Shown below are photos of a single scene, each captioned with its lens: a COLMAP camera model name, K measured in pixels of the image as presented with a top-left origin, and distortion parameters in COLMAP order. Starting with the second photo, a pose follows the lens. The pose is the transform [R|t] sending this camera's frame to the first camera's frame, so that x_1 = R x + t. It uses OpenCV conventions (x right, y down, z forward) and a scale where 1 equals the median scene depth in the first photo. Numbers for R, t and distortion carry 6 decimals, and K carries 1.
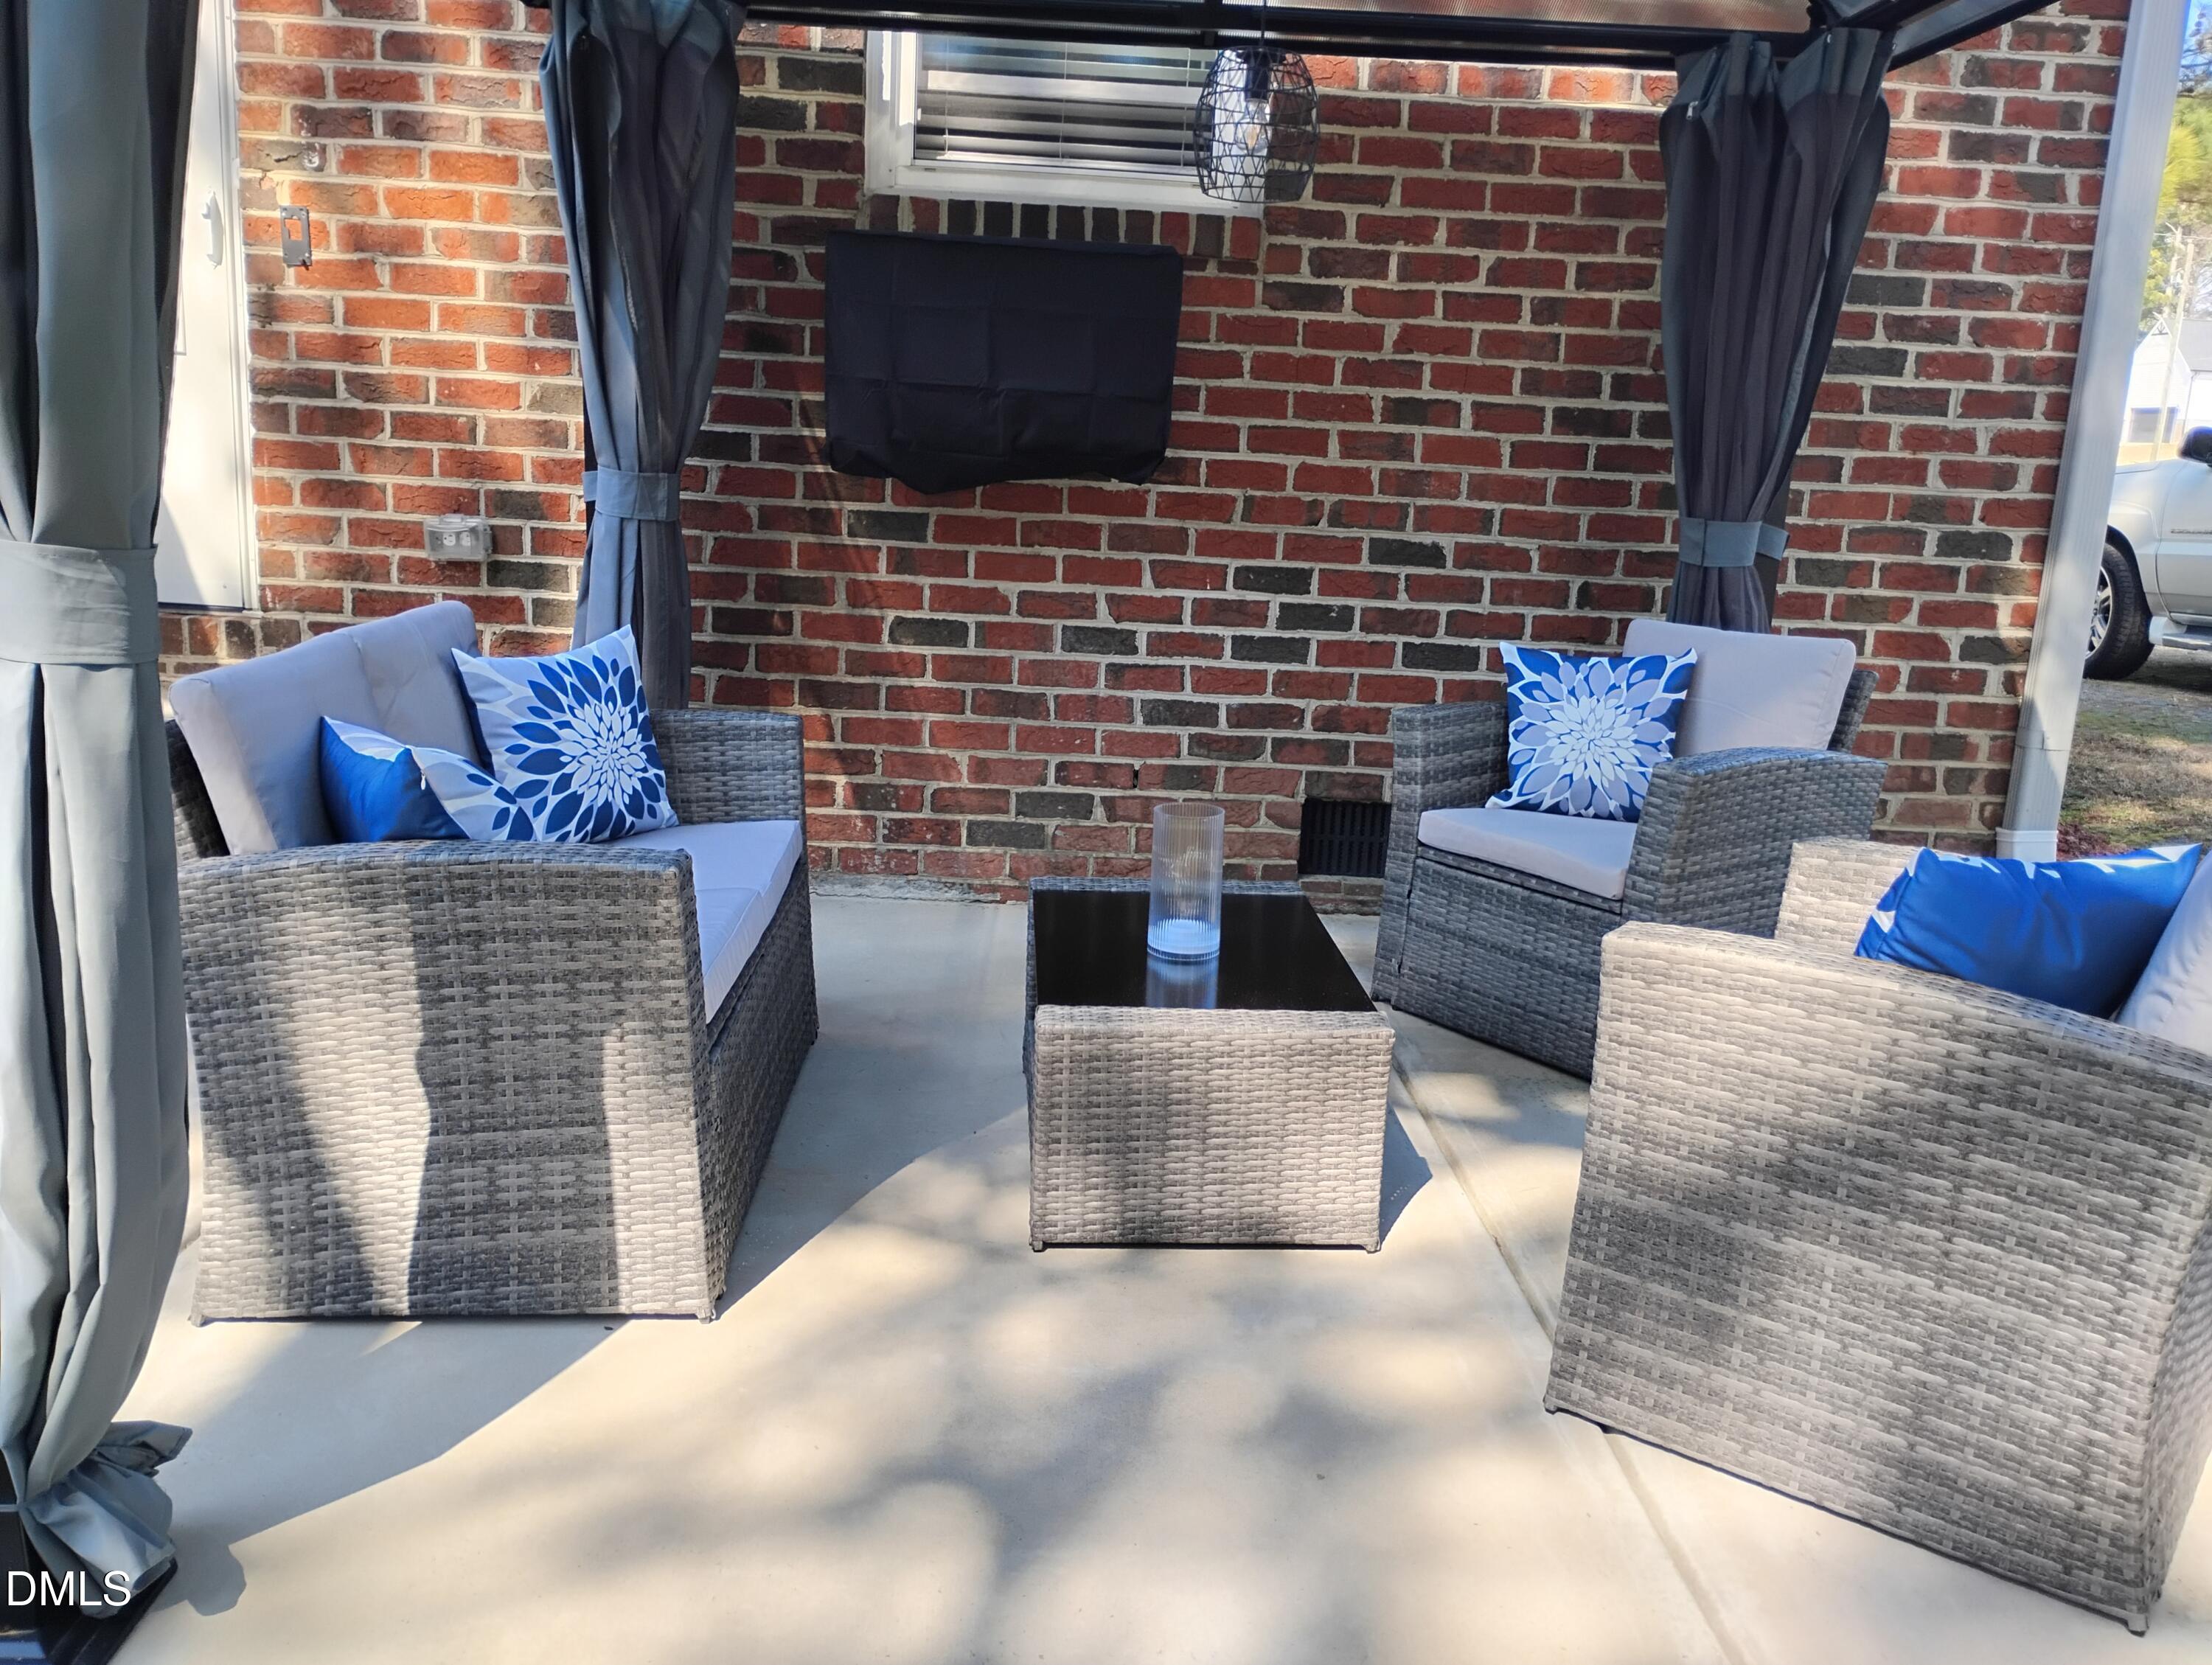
lens RADIAL K [[1824.2, 0, 1106.0], [0, 1824.2, 832.5], [0, 0, 1]] dist [0.001856, -0.000009]
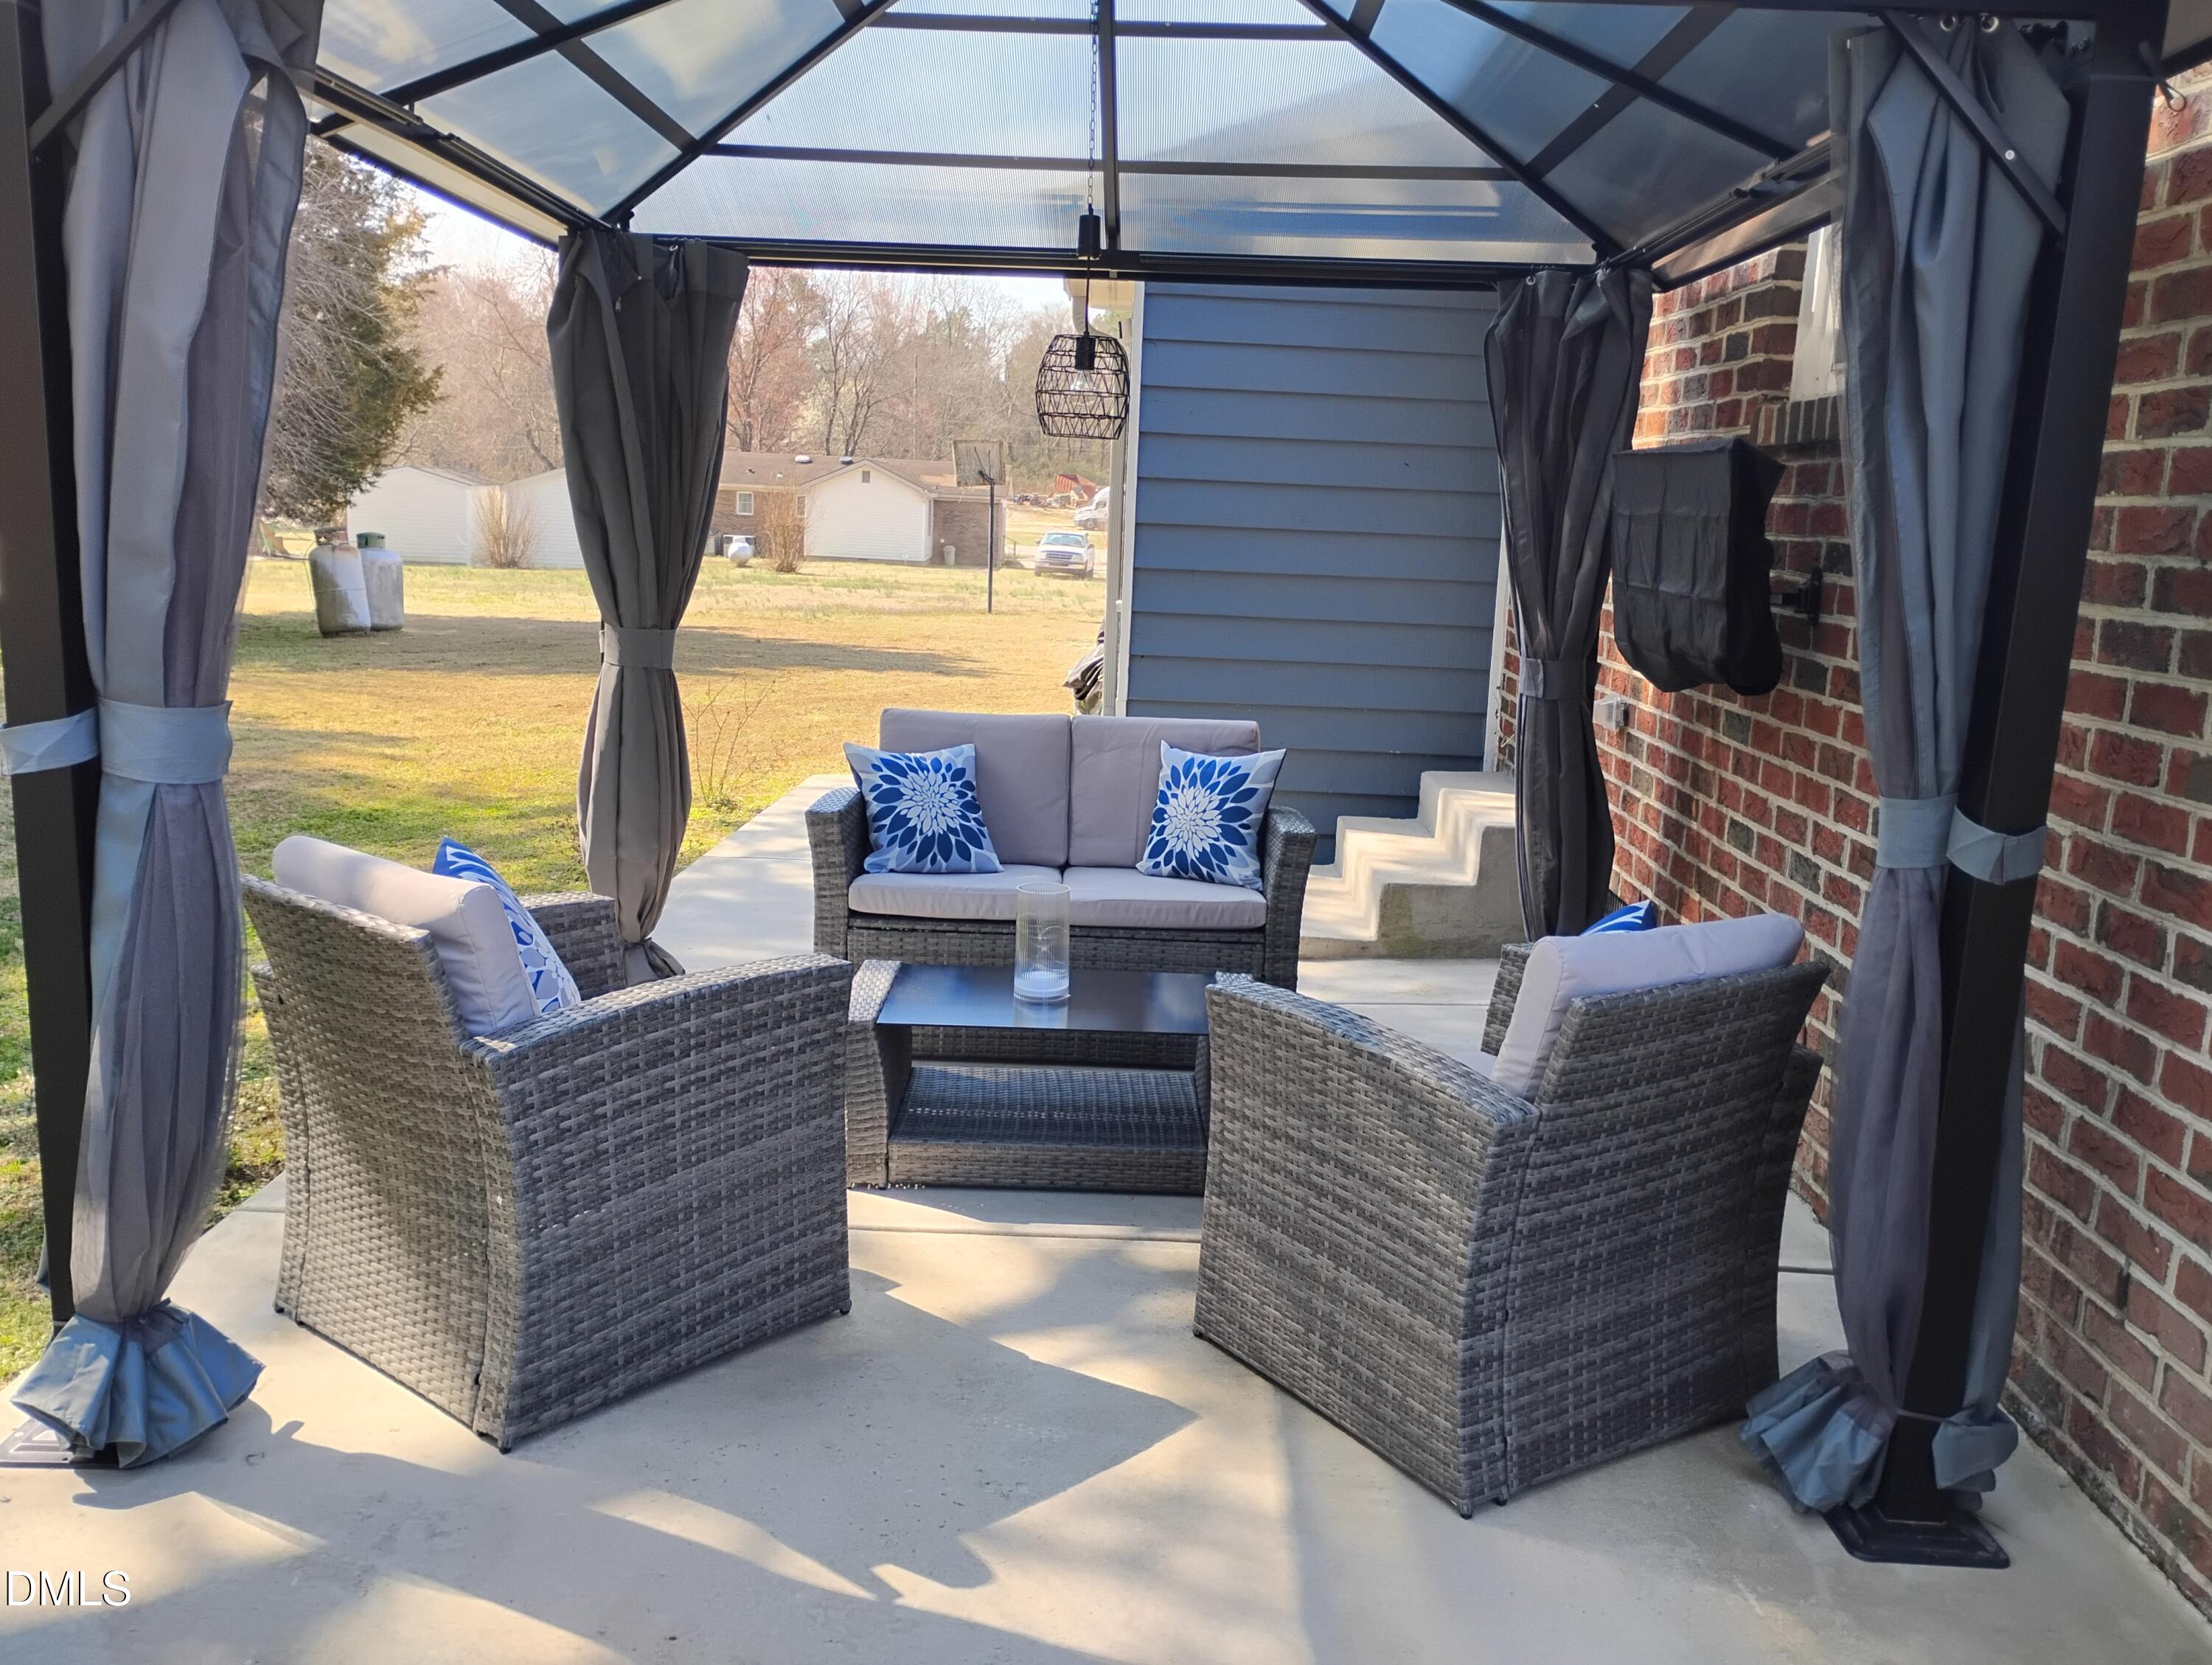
lens RADIAL K [[1824.2, 0, 1106.0], [0, 1824.2, 832.5], [0, 0, 1]] dist [0.001856, -0.000009]
pose [[-0.035639, 0.129042, -0.990998, 1.060201], [-0.249605, 0.959051, 0.133859, -0.187639], [0.967692, 0.252129, -0.001970, 0.796081]]
